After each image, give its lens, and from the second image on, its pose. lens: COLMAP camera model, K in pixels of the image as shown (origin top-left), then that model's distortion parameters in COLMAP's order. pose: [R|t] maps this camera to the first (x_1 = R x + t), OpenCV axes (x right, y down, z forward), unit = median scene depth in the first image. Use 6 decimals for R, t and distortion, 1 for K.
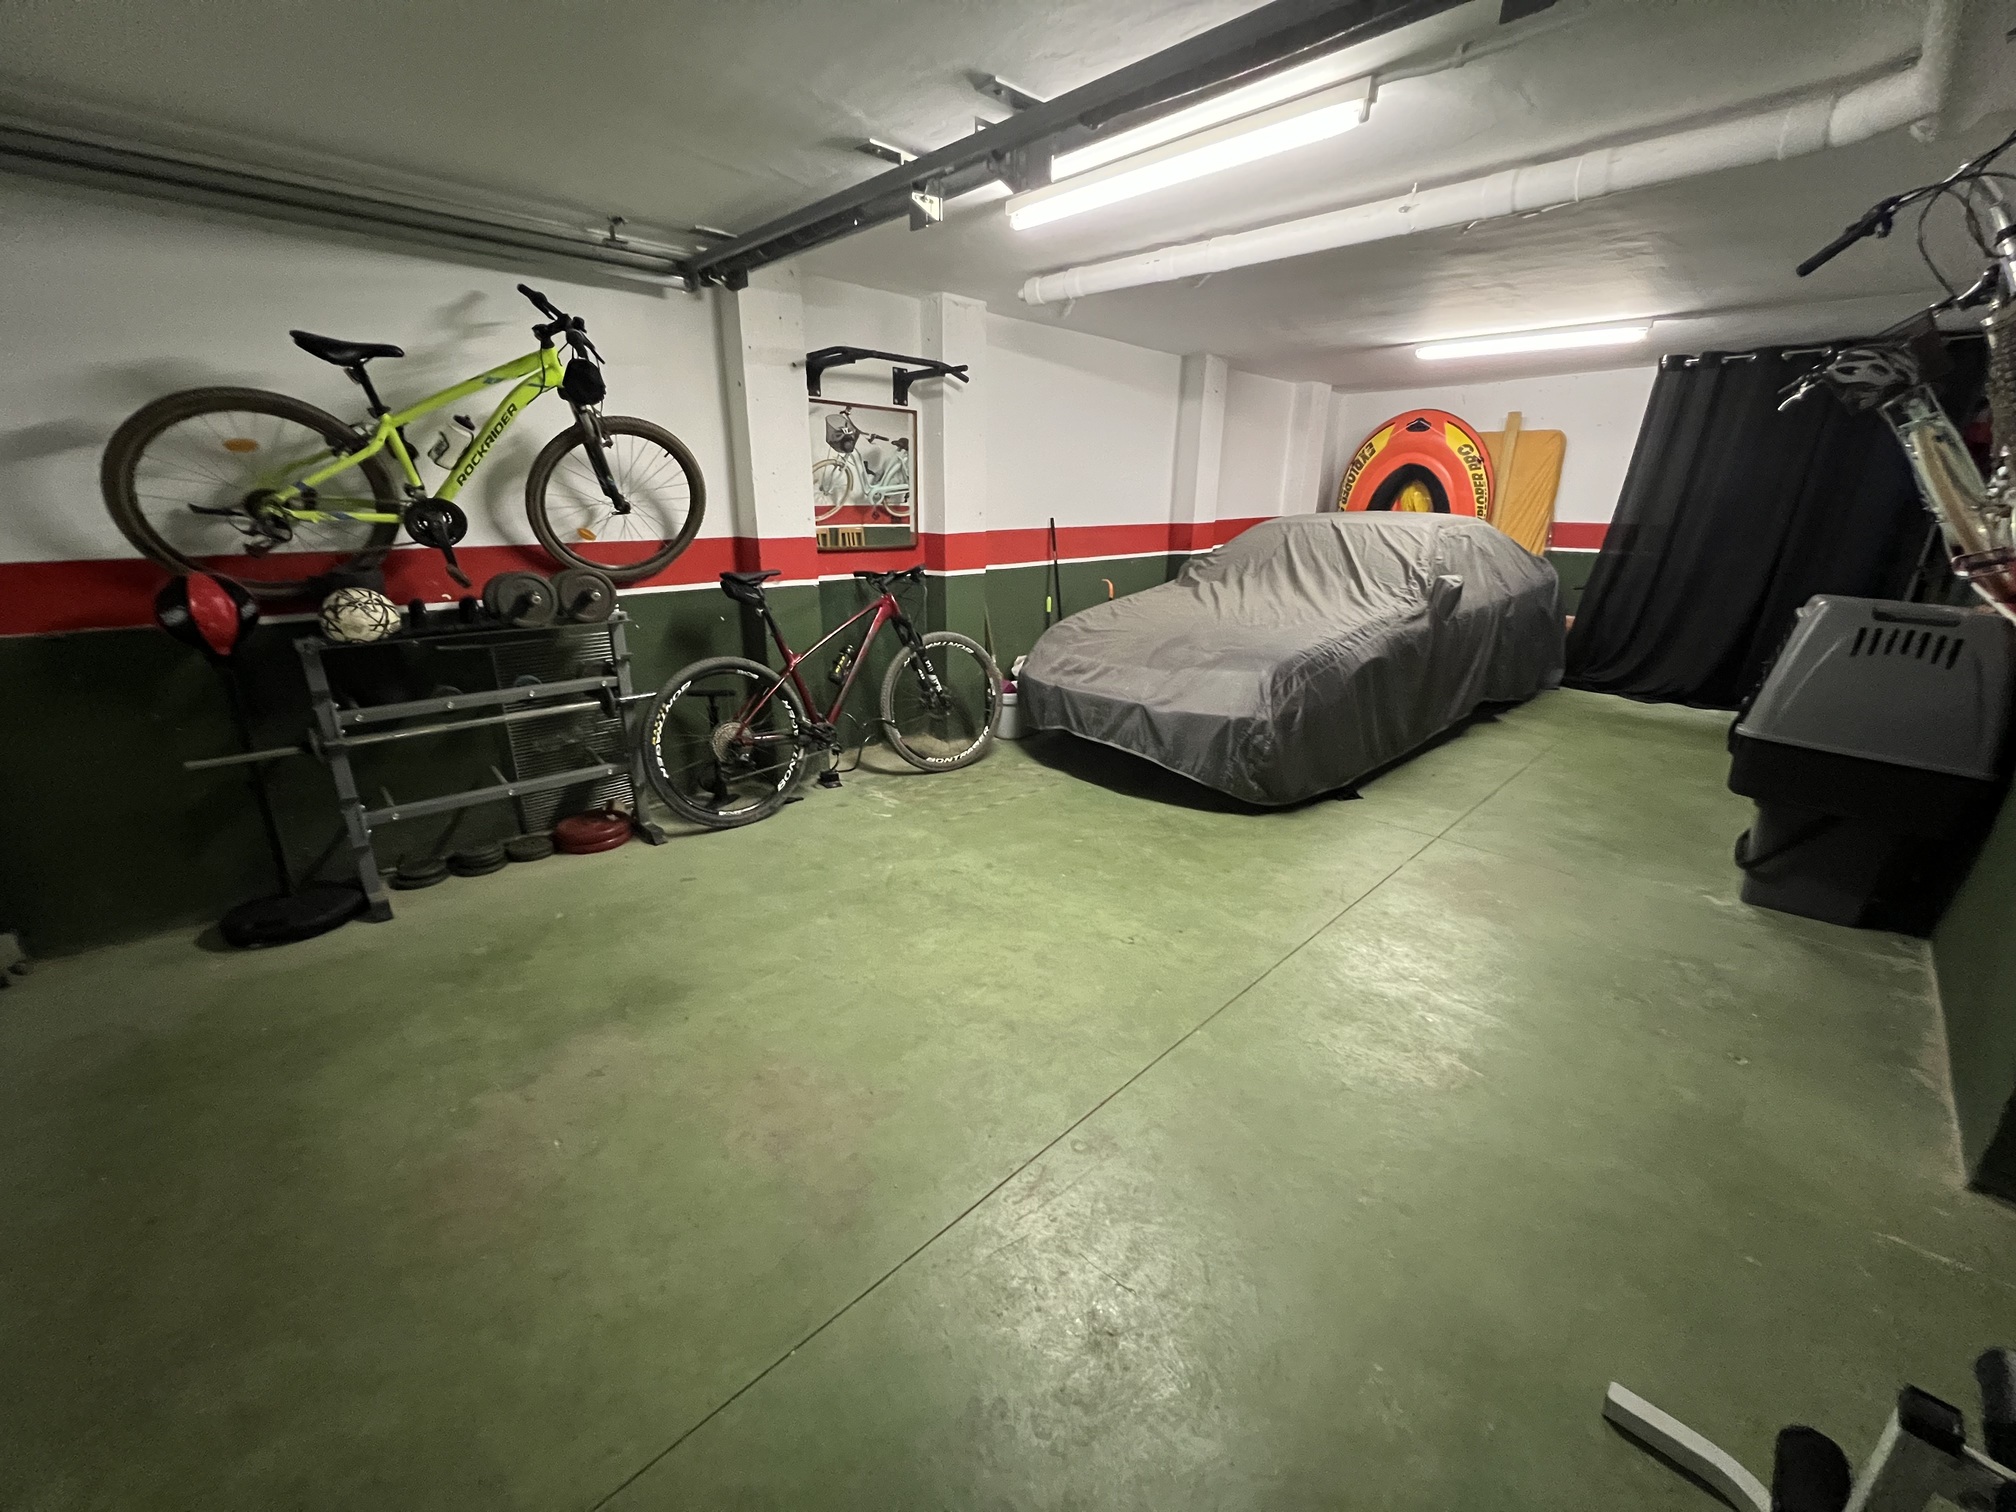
lens RADIAL K [[807.1, 0, 1002.5], [0, 807.1, 755.4], [0, 0, 1]] dist [-0.001088, 0.000403]
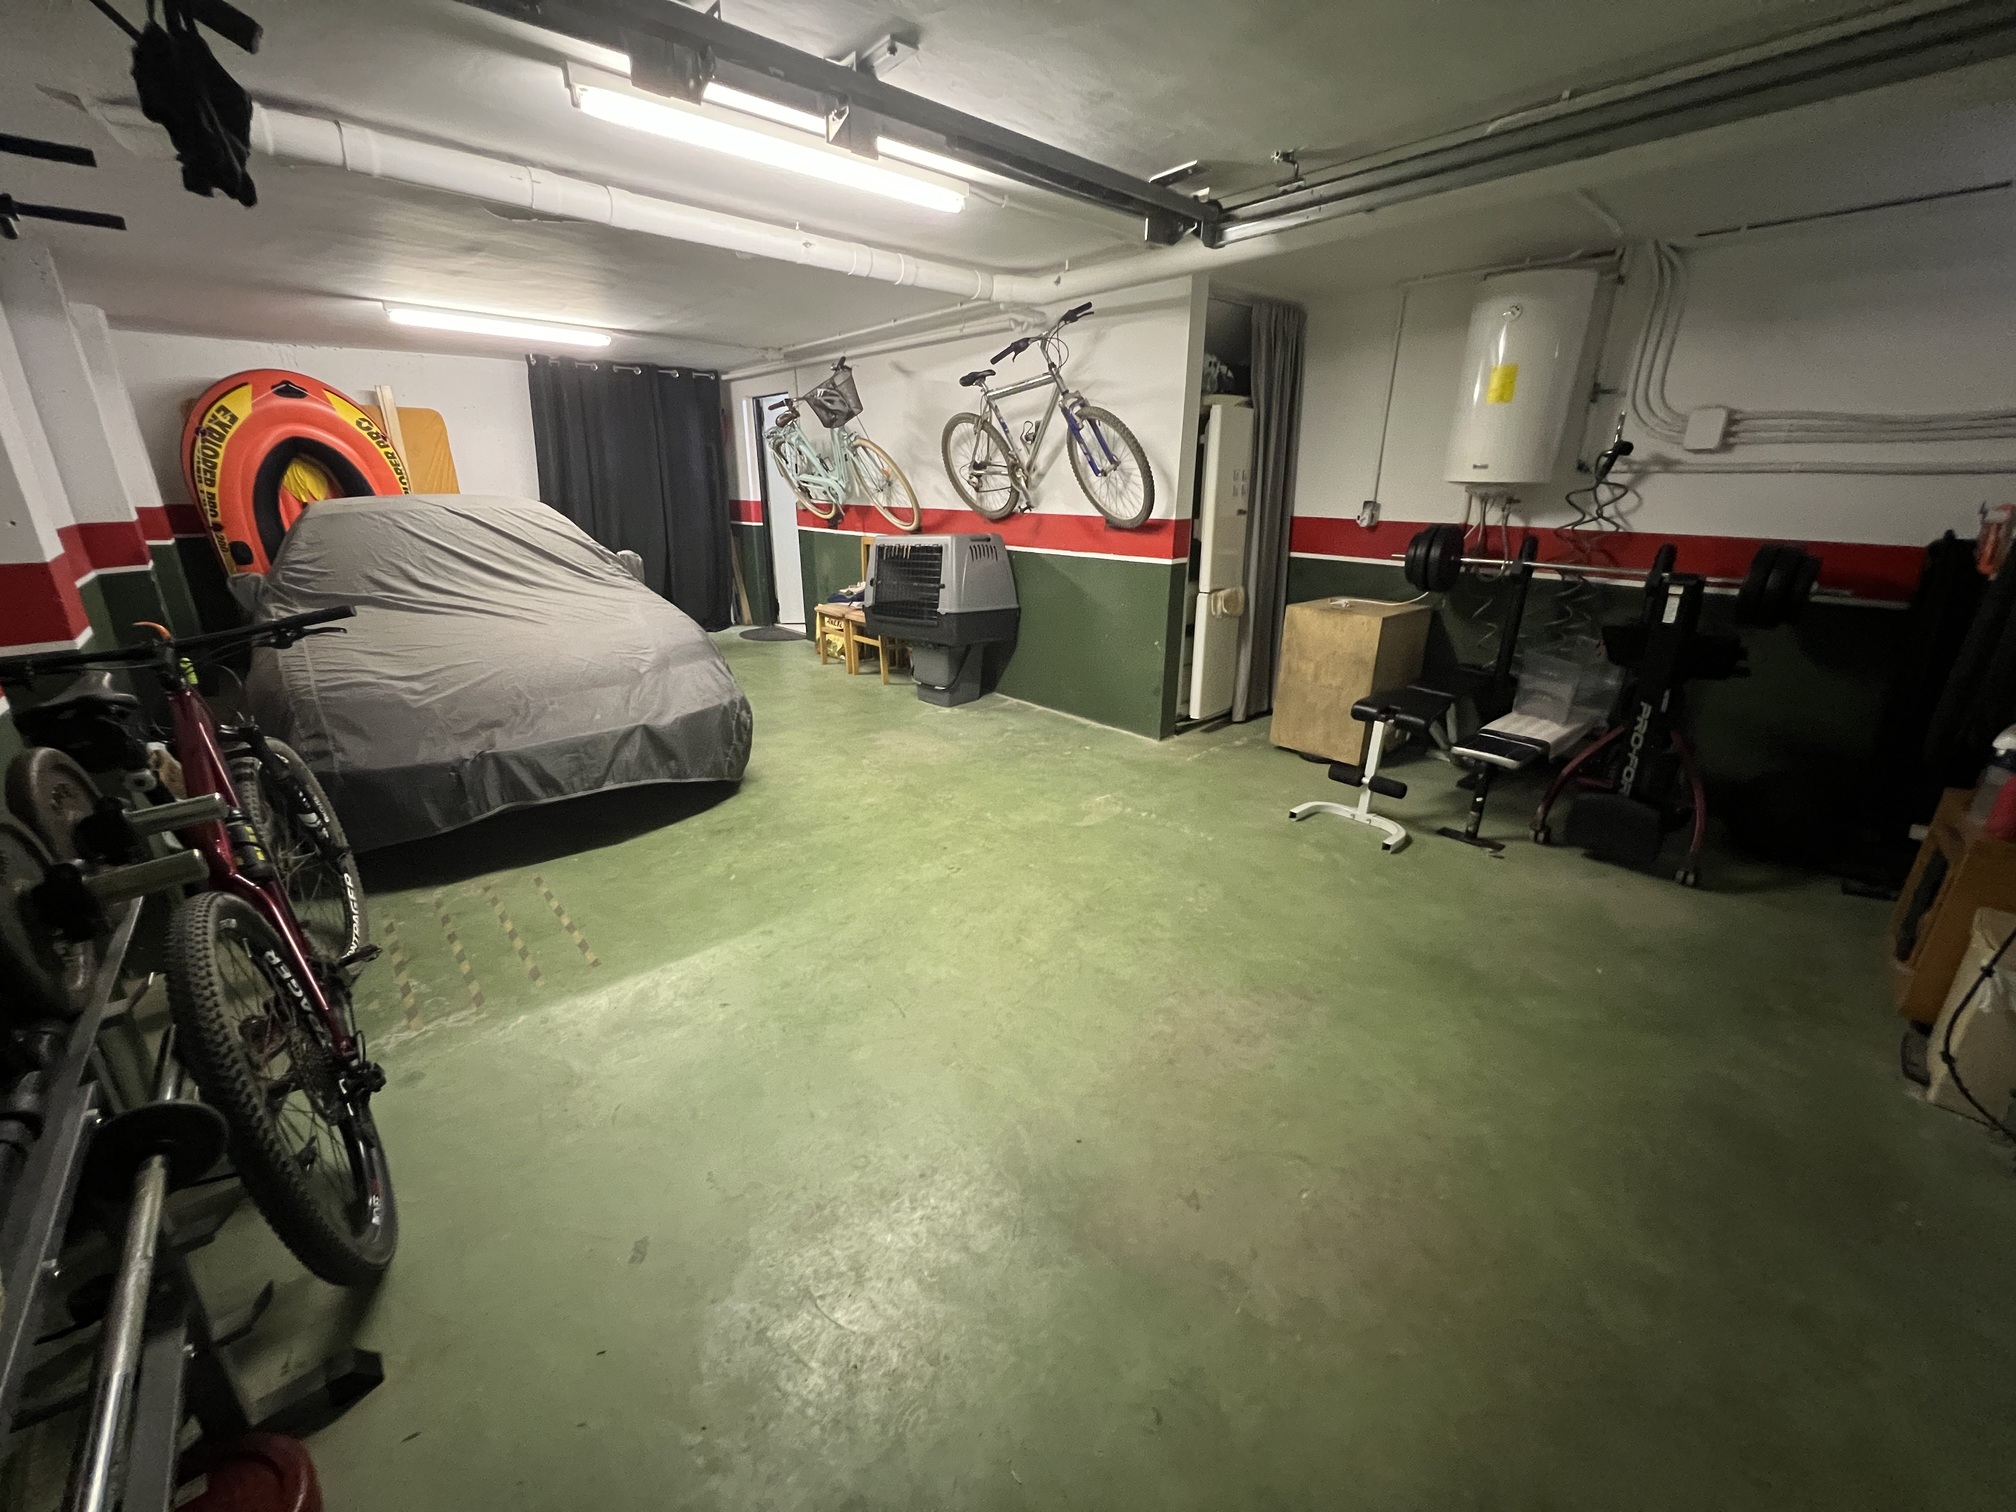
lens RADIAL K [[807.1, 0, 1010.0], [0, 807.1, 746.9], [0, 0, 1]] dist [-0.001088, 0.000403]
pose [[0.040238, -0.317296, 0.947472, -0.759167], [0.302216, 0.907691, 0.291139, -0.208426], [-0.952390, 0.274626, 0.132415, 0.631044]]
